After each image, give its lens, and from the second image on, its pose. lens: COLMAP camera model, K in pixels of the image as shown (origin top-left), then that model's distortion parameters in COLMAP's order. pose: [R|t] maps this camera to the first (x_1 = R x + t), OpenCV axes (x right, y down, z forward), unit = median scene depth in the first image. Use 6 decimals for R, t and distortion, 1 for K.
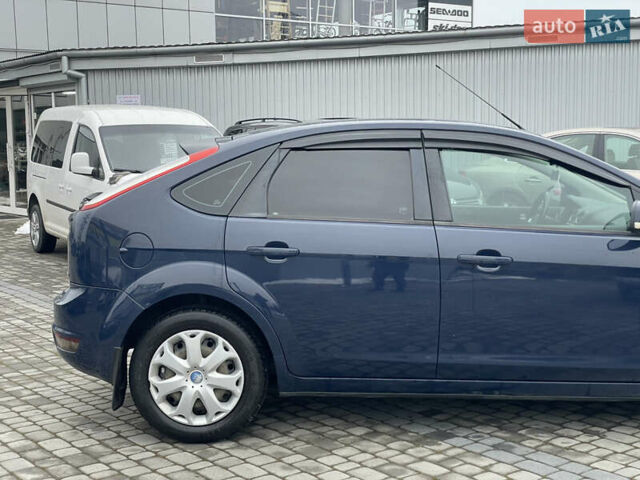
lens RADIAL K [[950.4, 0, 320.0], [0, 950.4, 240.0], [0, 0, 1]] dist [0.191727, -0.440457]
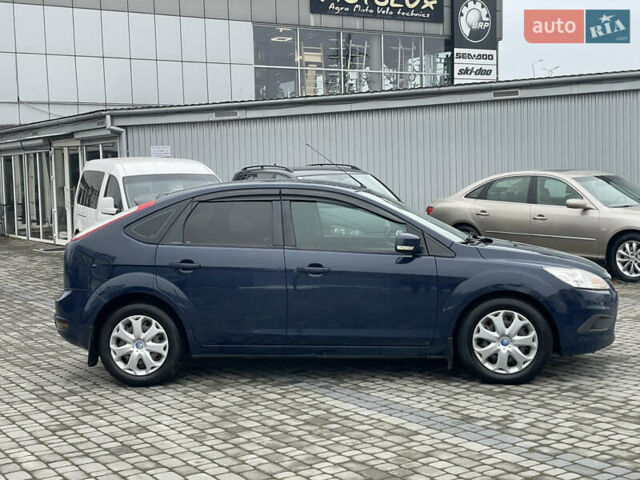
lens RADIAL K [[950.4, 0, 320.0], [0, 950.4, 240.0], [0, 0, 1]] dist [0.191727, -0.440457]
pose [[0.997233, -0.007991, -0.073912, 0.283773], [0.005573, 0.999444, -0.032859, 0.021890], [0.074133, 0.032356, 0.996723, -0.561922]]
